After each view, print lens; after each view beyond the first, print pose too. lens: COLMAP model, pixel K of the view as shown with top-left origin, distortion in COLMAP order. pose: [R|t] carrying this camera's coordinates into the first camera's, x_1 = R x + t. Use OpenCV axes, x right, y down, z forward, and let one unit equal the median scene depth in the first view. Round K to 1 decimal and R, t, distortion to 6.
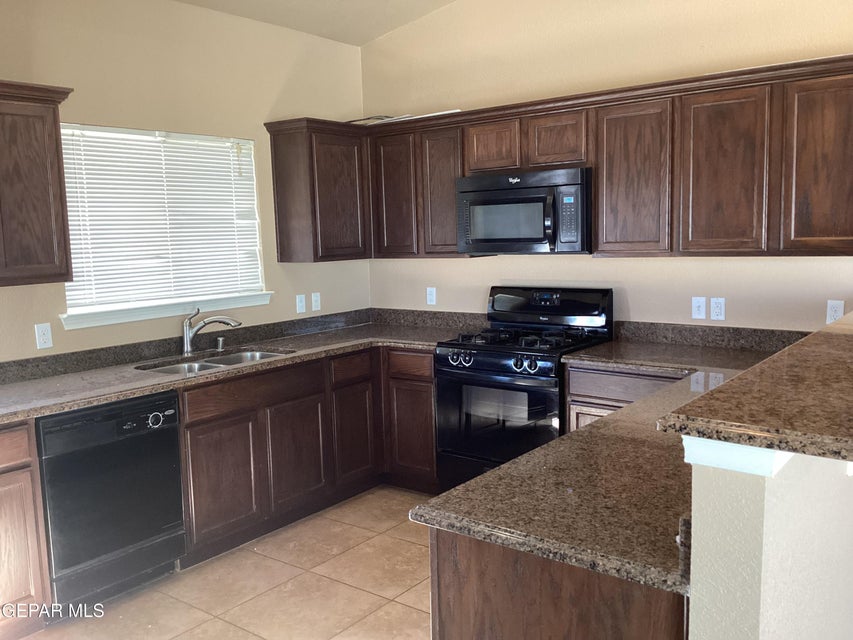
lens RADIAL K [[780.4, 0, 426.5], [0, 780.4, 320.0], [0, 0, 1]] dist [0.054986, -0.006226]
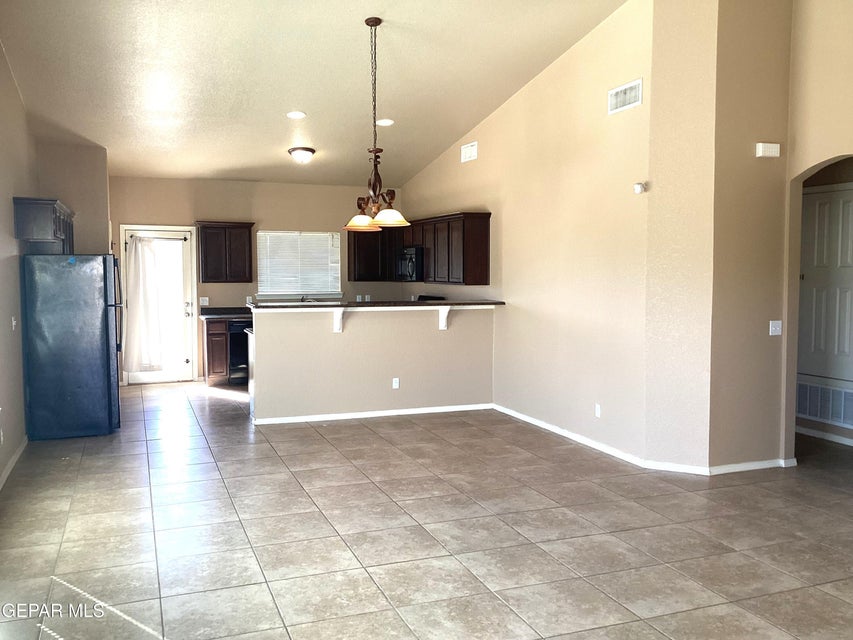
lens RADIAL K [[773.2, 0, 422.5], [0, 773.2, 324.7], [0, 0, 1]] dist [0.091110, -0.154294]
pose [[0.849981, 0.069526, -0.522206, 1.502214], [-0.091254, 0.995700, -0.015964, 0.090965], [0.518850, 0.061222, 0.852670, -1.088375]]
